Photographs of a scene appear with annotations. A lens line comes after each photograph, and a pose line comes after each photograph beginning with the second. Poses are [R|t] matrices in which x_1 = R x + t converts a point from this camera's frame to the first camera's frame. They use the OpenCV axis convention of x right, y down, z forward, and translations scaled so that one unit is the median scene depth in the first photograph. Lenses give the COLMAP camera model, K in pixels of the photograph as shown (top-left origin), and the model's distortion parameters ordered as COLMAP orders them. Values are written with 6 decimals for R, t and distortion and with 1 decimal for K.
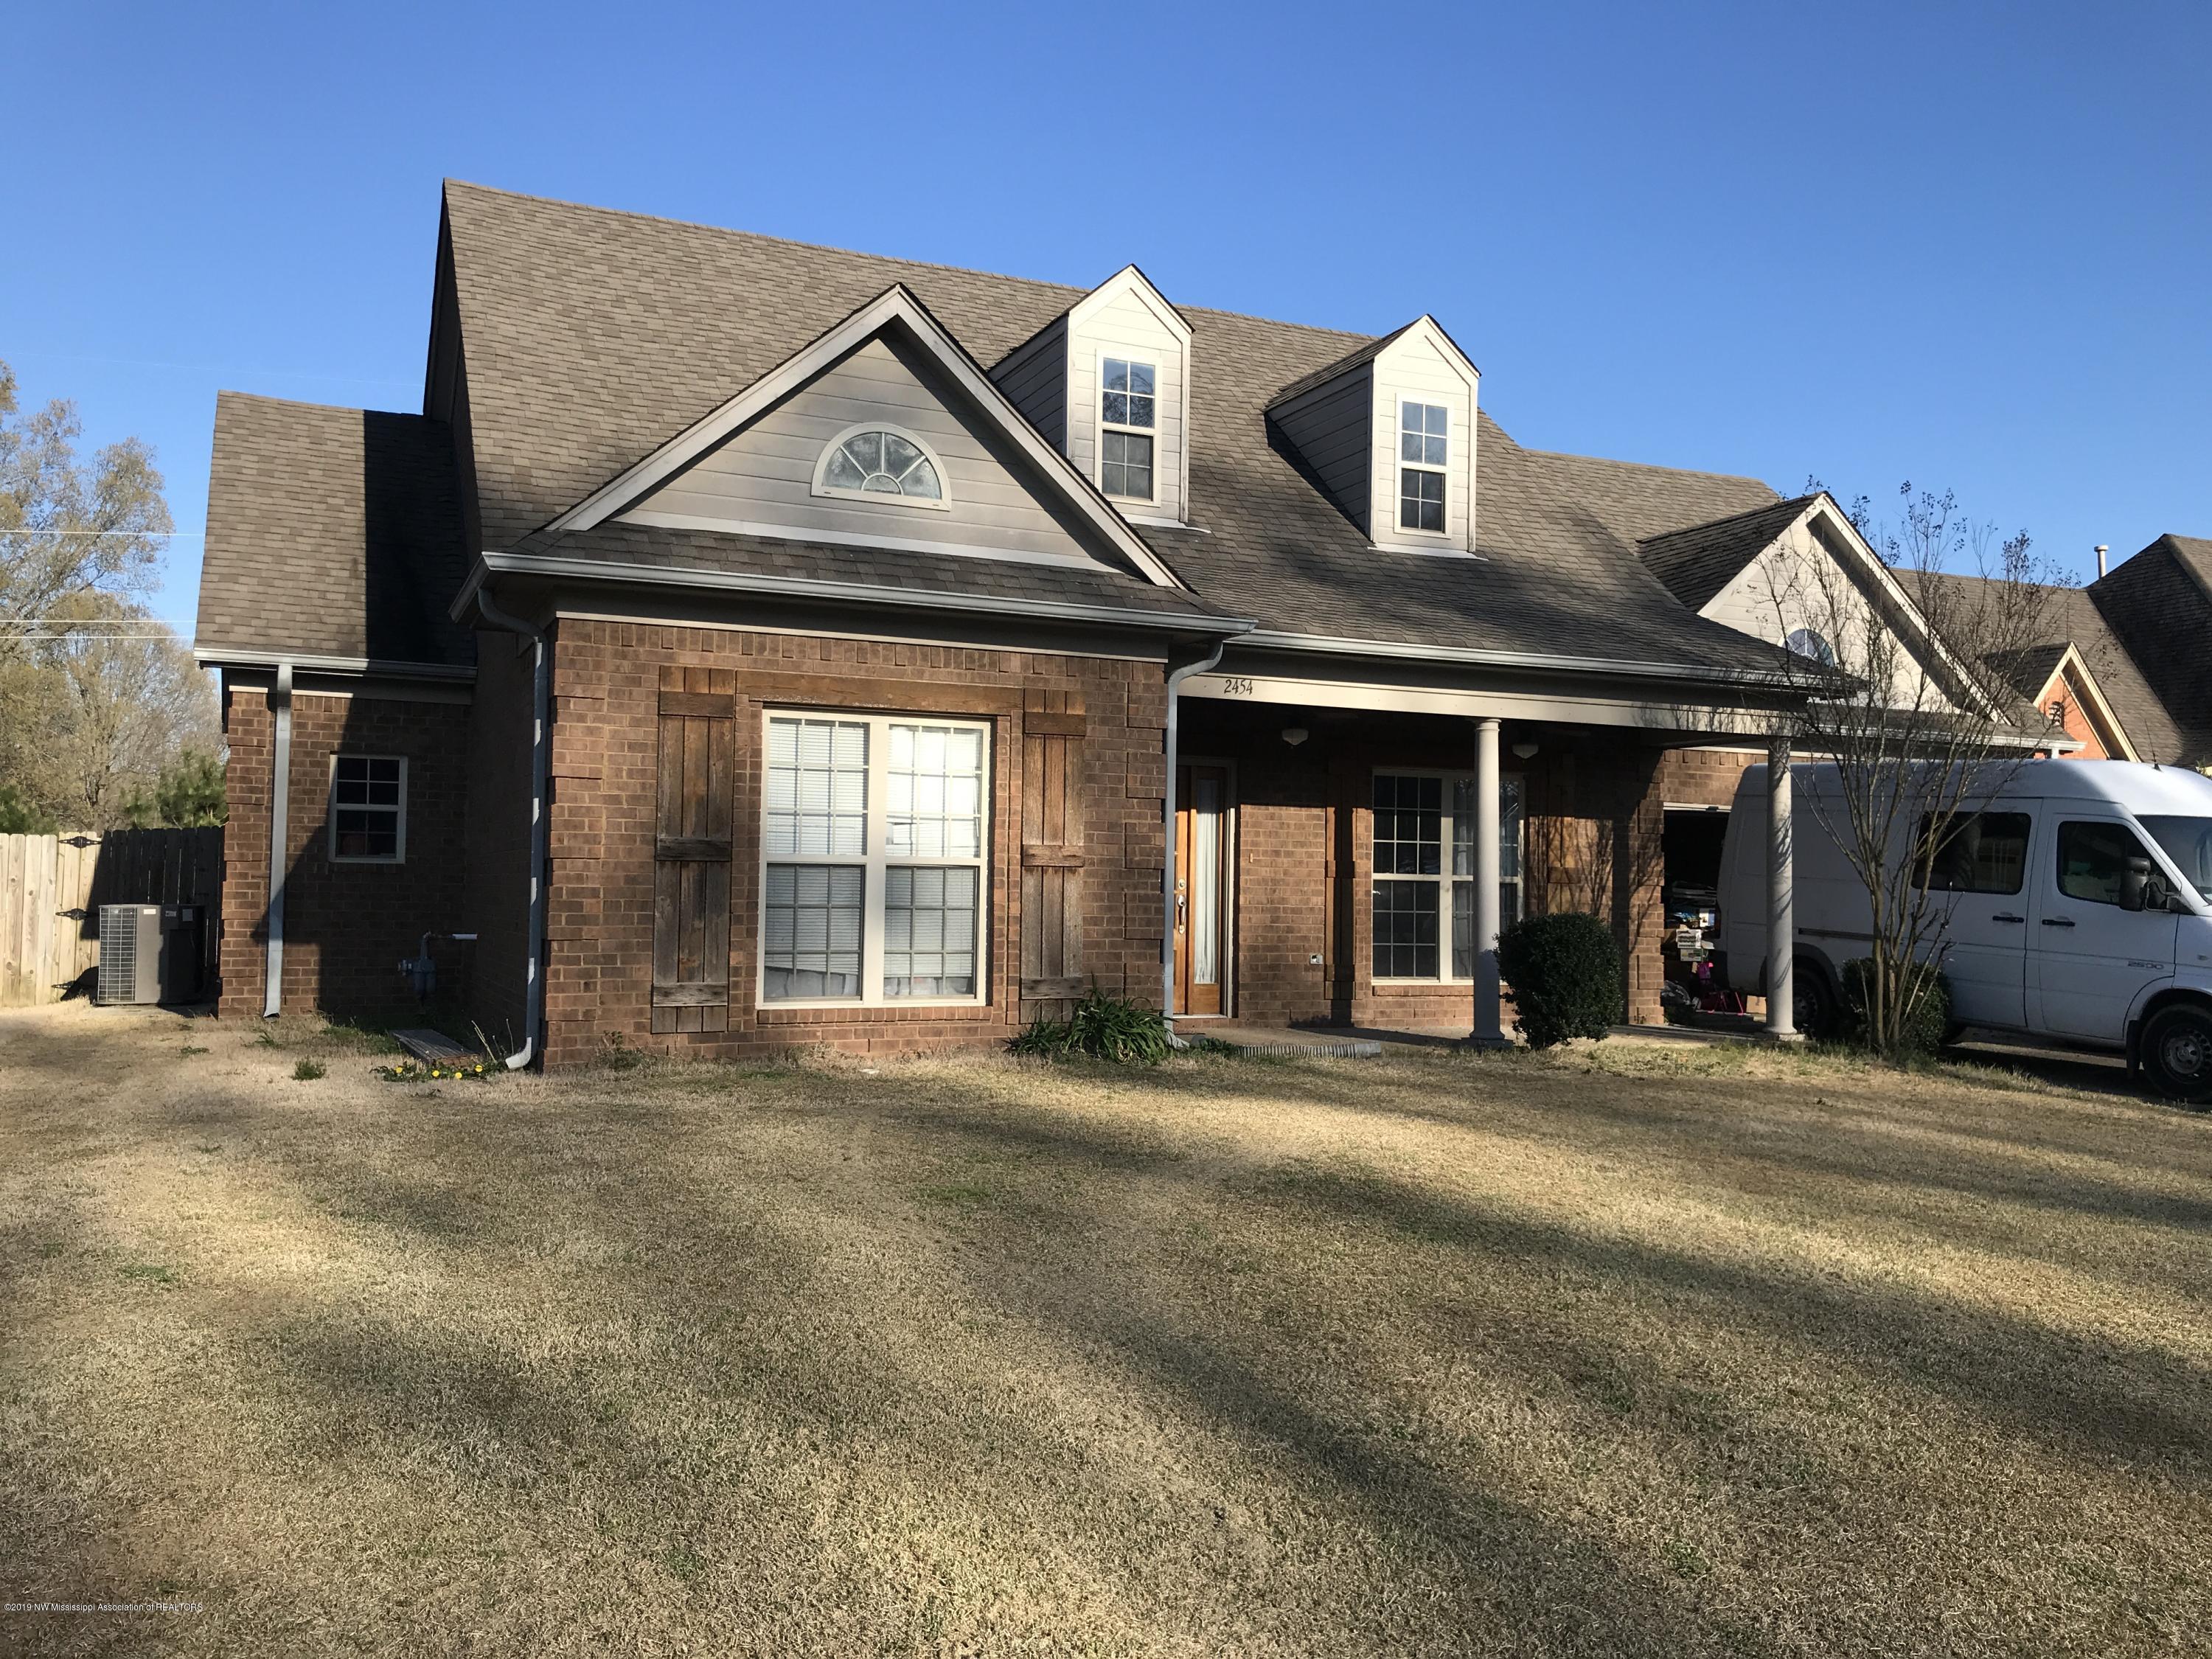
lens RADIAL K [[1812.5, 0, 1106.9], [0, 1812.5, 820.6], [0, 0, 1]] dist [0.120043, -0.235298]
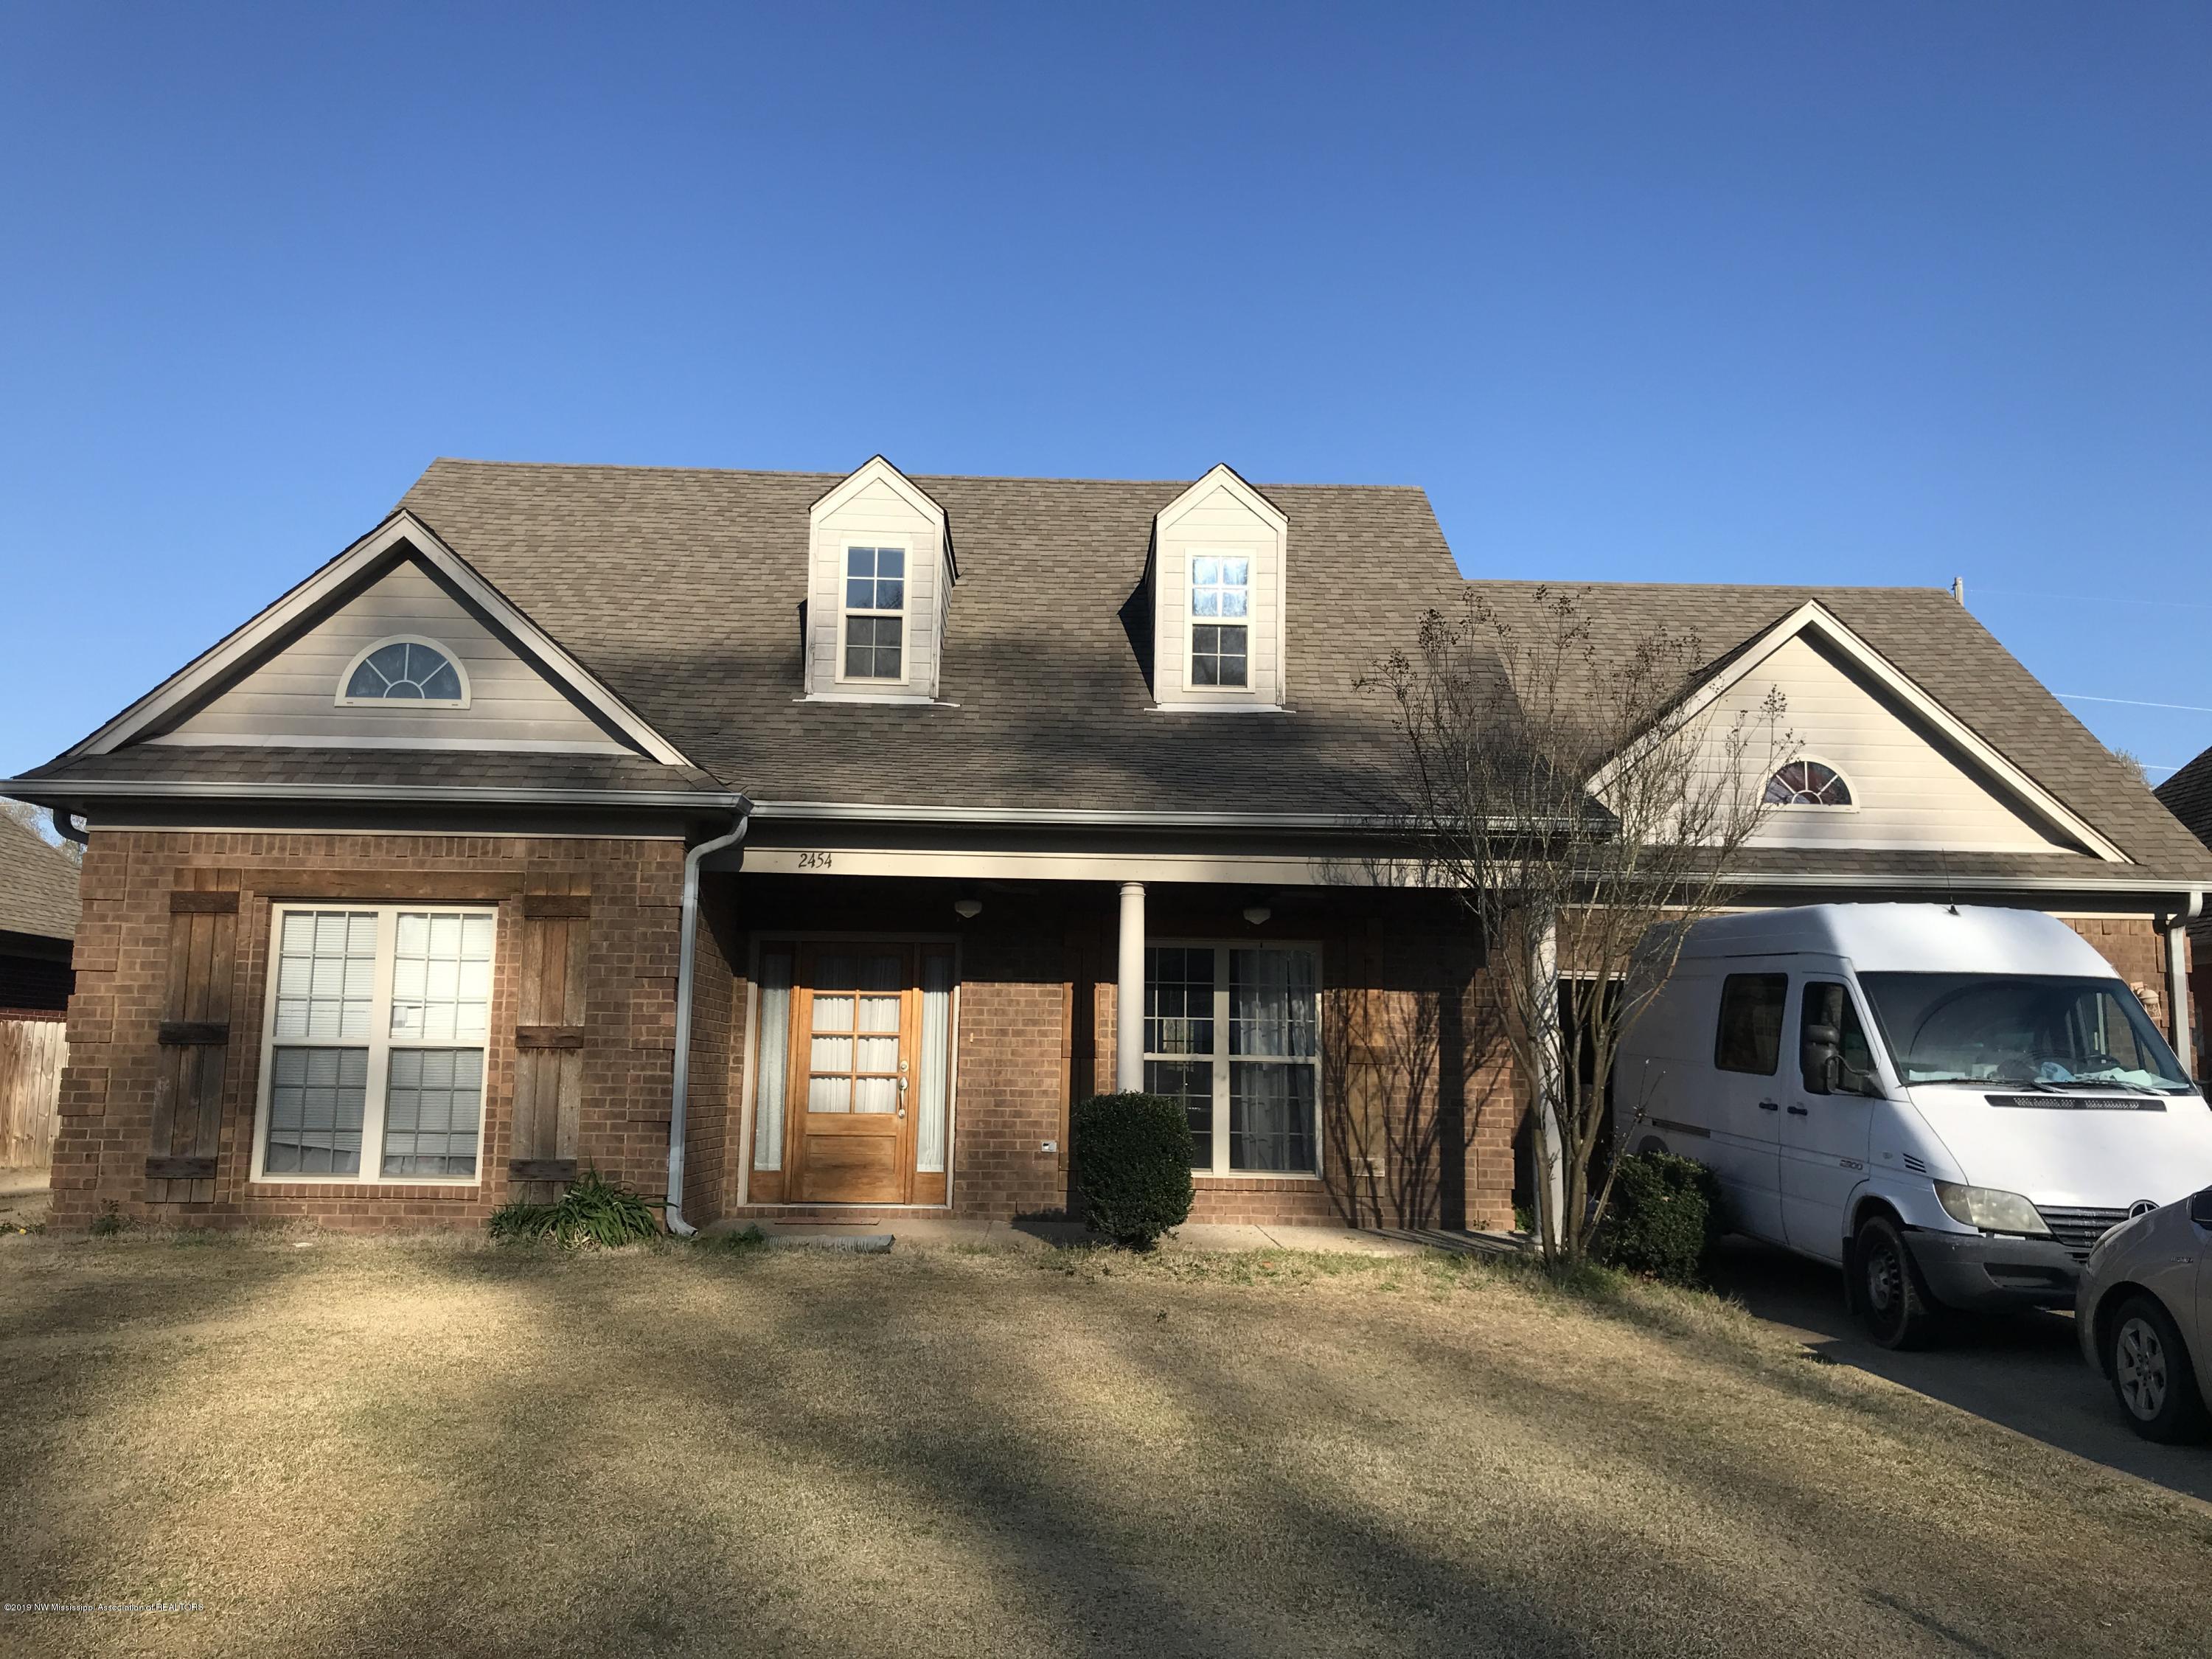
lens RADIAL K [[1812.5, 0, 1106.9], [0, 1812.5, 820.6], [0, 0, 1]] dist [0.120043, -0.235298]
pose [[0.919190, -0.056457, -0.389747, 0.647738], [0.014132, 0.993762, -0.110622, 0.016920], [0.393561, 0.096174, 0.914254, 0.172944]]
